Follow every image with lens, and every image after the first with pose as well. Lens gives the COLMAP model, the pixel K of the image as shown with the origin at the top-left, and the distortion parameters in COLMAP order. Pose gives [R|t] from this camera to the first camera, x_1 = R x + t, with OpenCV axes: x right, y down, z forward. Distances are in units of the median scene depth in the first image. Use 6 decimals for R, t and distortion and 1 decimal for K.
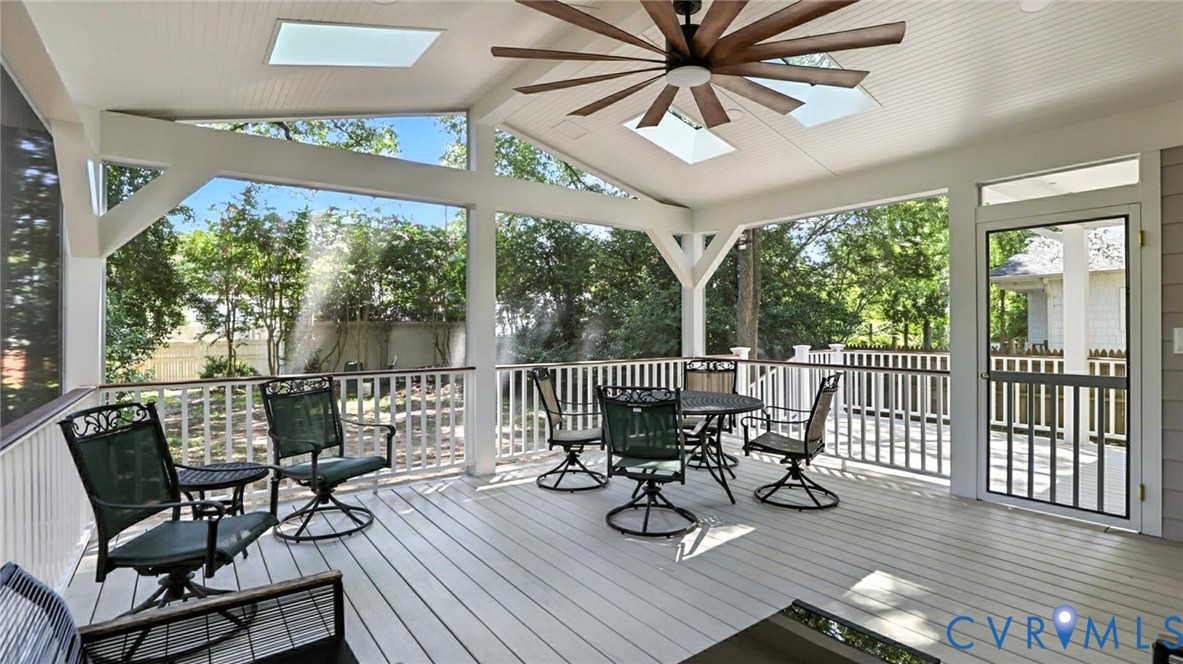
lens RADIAL K [[544.4, 0, 591.5], [0, 544.4, 332.0], [0, 0, 1]] dist [-0.026800, -0.000107]
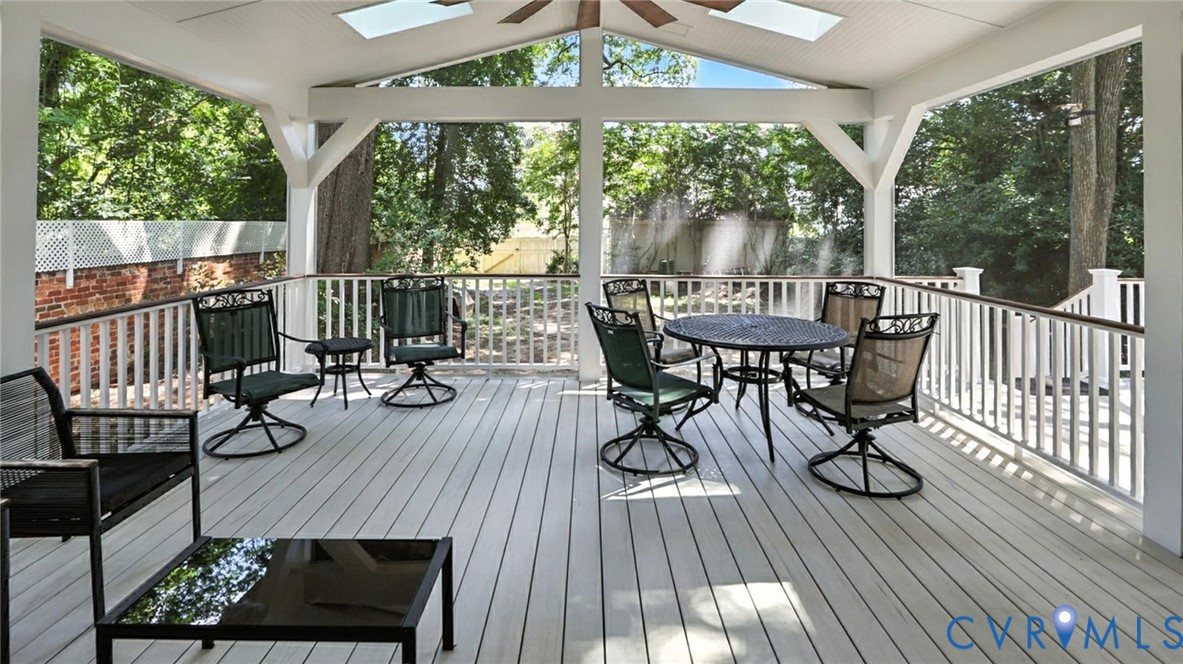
lens RADIAL K [[579.7, 0, 594.0], [0, 579.7, 226.2], [0, 0, 1]] dist [0.012898, -0.000086]
pose [[0.826401, 0.011099, -0.562973, 0.306285], [-0.014773, 0.999889, -0.001974, -0.019194], [0.562889, 0.009948, 0.826473, 0.068202]]
